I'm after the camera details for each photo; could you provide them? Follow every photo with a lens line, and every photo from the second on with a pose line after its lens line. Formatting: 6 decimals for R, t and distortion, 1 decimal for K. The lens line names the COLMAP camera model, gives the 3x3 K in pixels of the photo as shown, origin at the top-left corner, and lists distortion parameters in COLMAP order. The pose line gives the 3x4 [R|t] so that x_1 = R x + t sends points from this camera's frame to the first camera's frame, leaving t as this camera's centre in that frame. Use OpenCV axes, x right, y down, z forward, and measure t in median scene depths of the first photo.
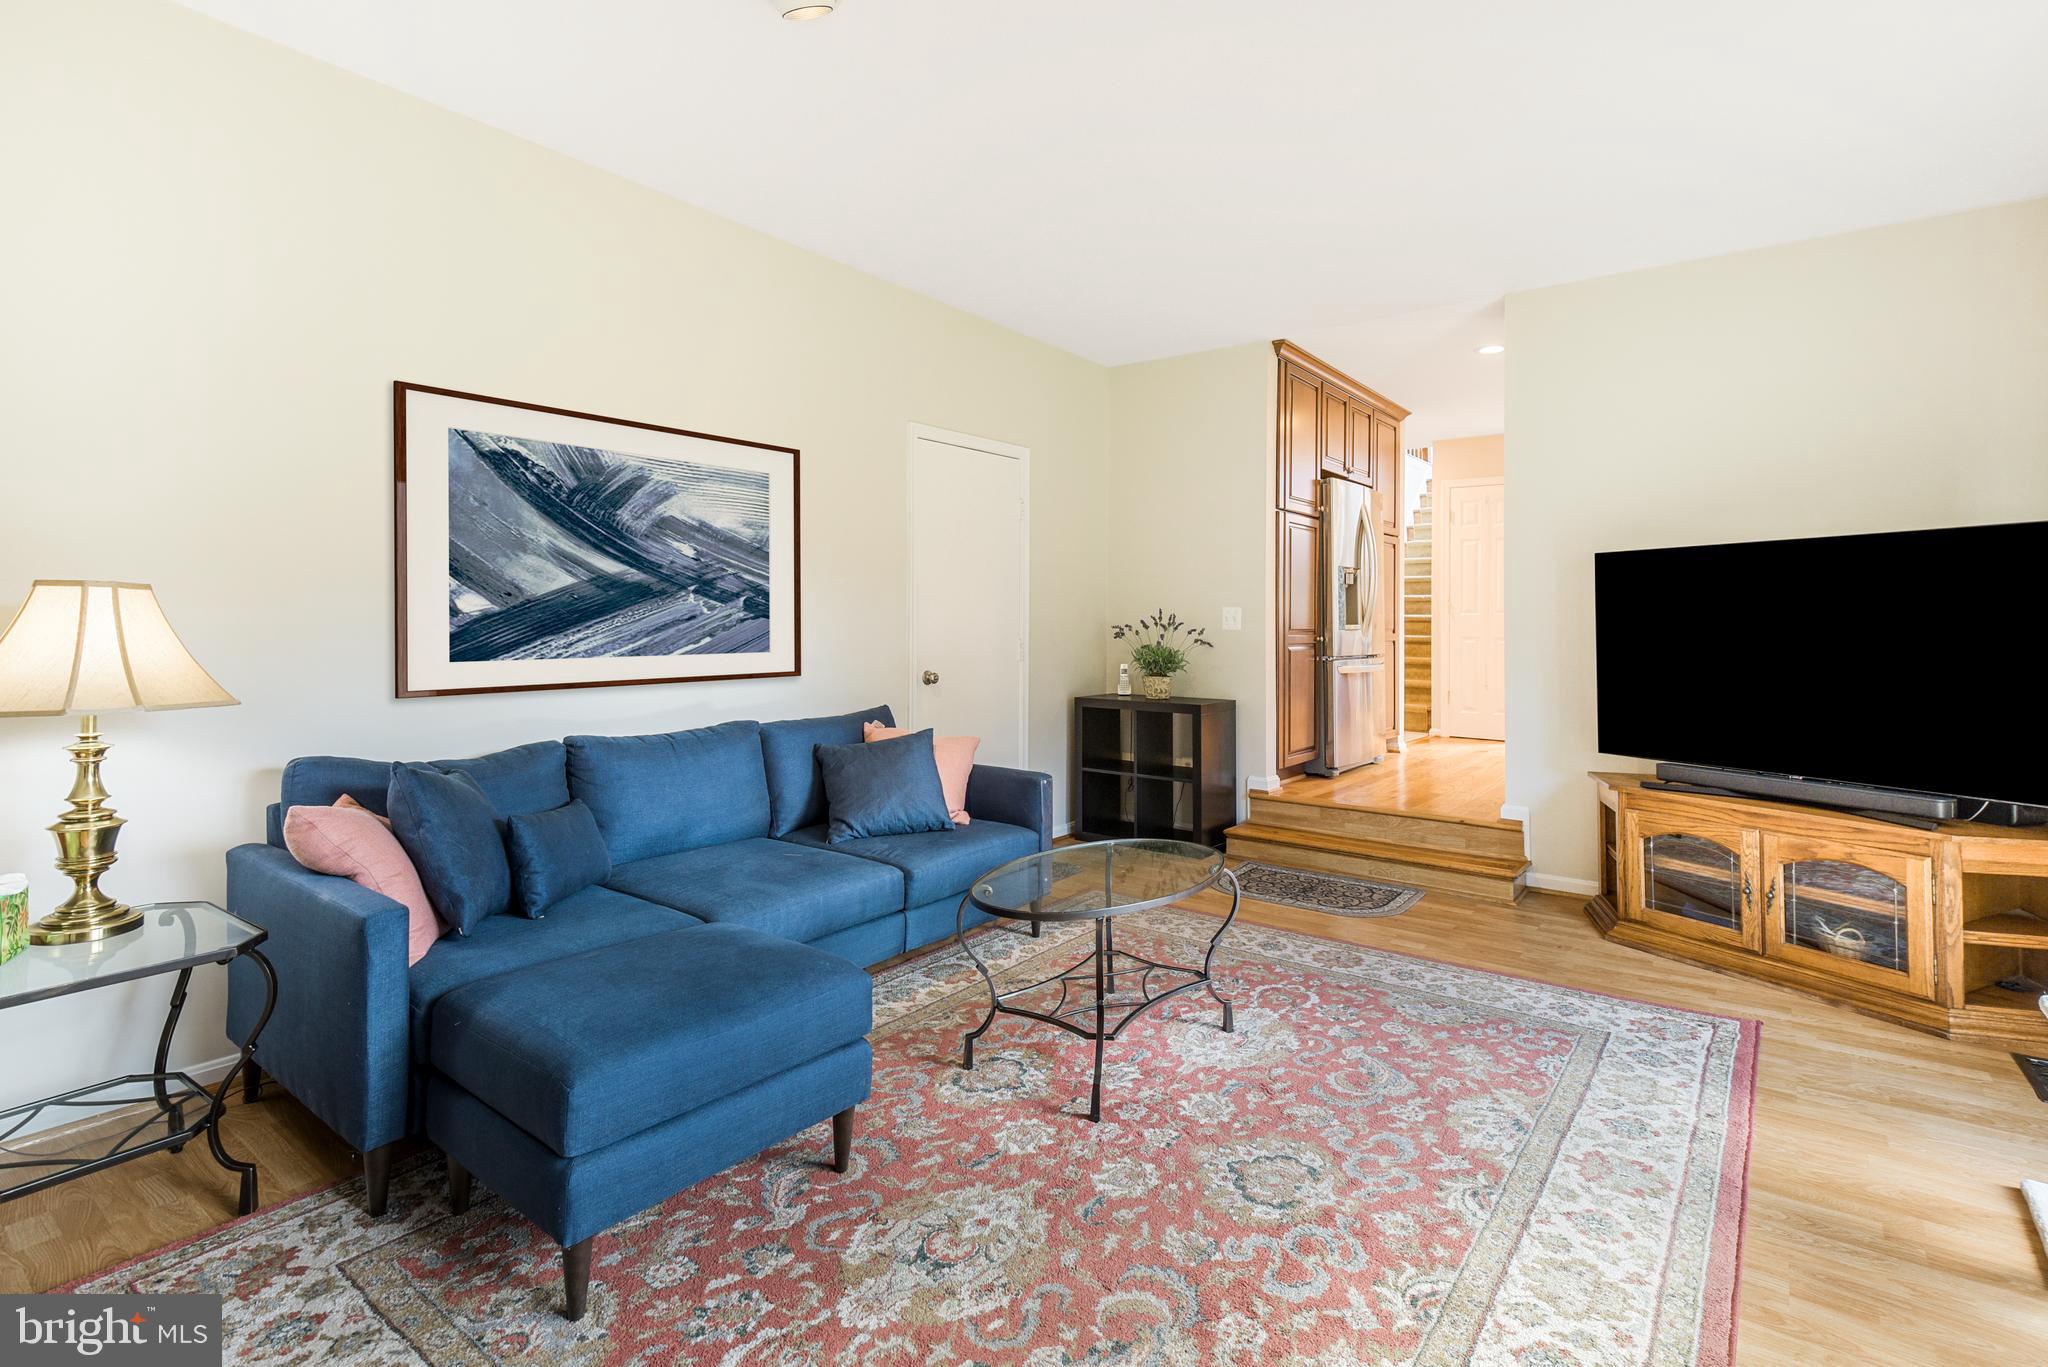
lens RADIAL K [[977.9, 0, 1021.3], [0, 977.9, 648.2], [0, 0, 1]] dist [-0.029506, -0.000144]
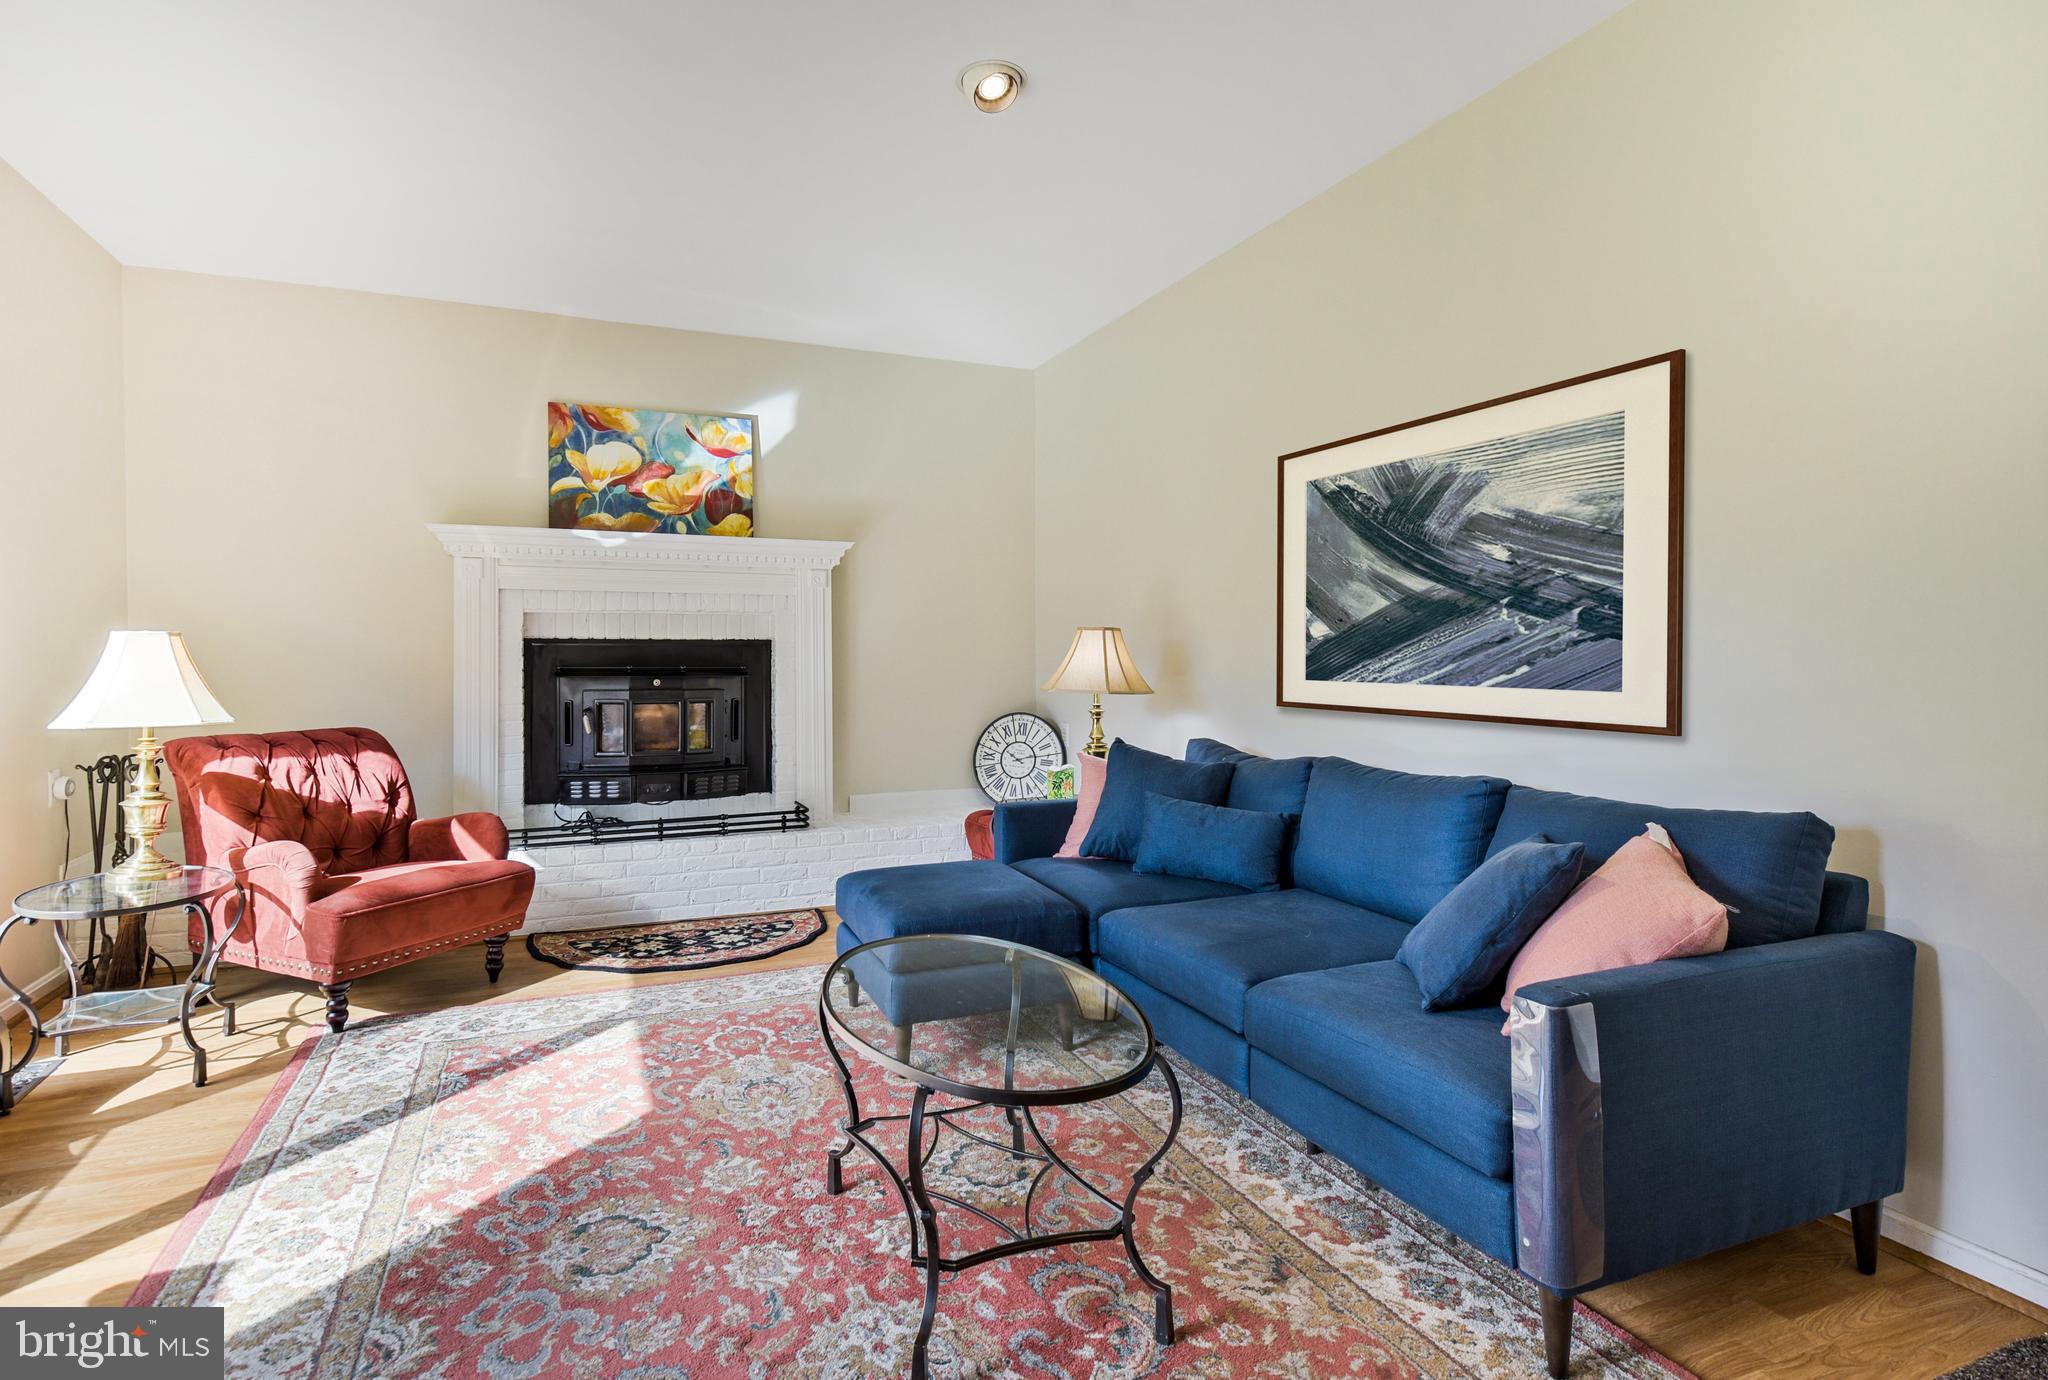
lens RADIAL K [[1037.1, 0, 1028.1], [0, 1037.1, 648.3], [0, 0, 1]] dist [0.006022, -0.005439]
pose [[-0.472761, -0.000805, -0.881191, 0.610649], [-0.023977, 0.999641, 0.011950, -0.027792], [0.880865, 0.026778, -0.472610, 1.158682]]
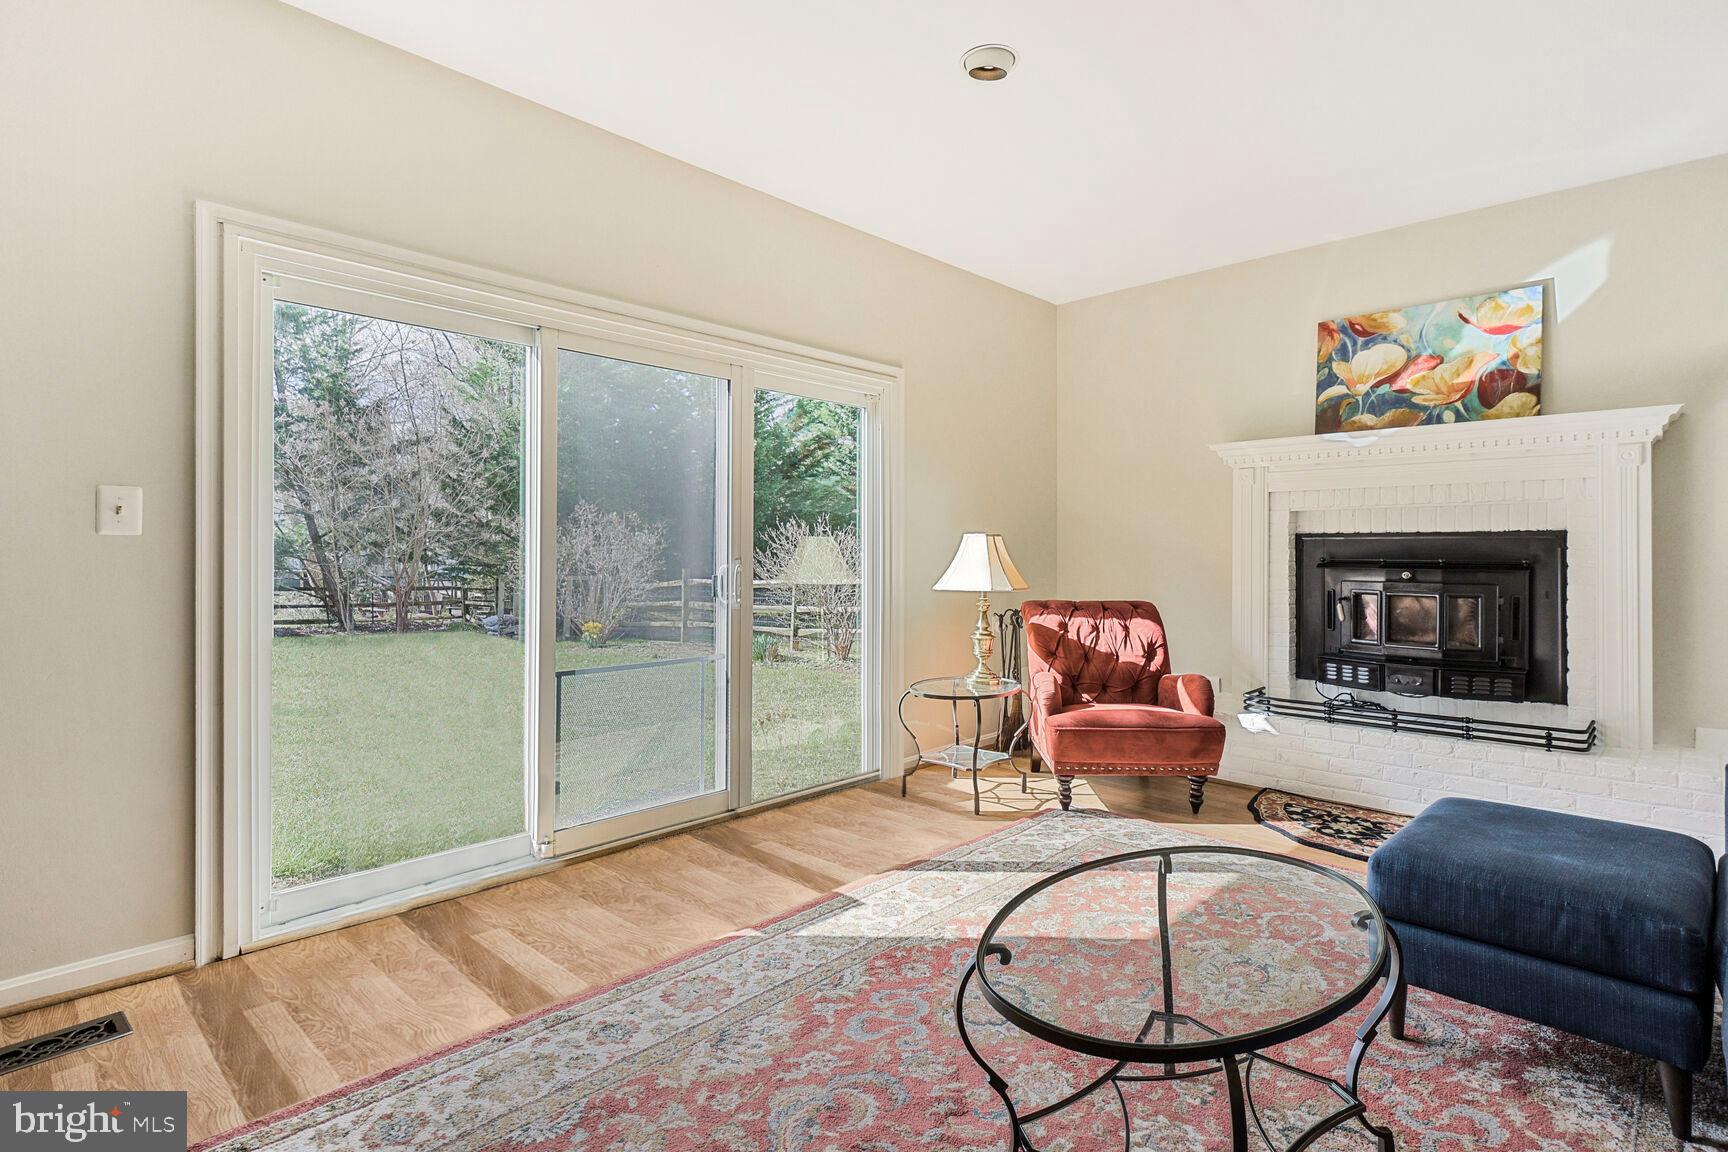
lens RADIAL K [[875.1, 0, 877.5], [0, 875.1, 551.2], [0, 0, 1]] dist [0.006022, -0.005439]
pose [[-0.995627, 0.001191, 0.093408, 0.194033], [0.003404, 0.999717, 0.023541, -0.014756], [-0.093354, 0.023756, -0.995350, 1.316438]]
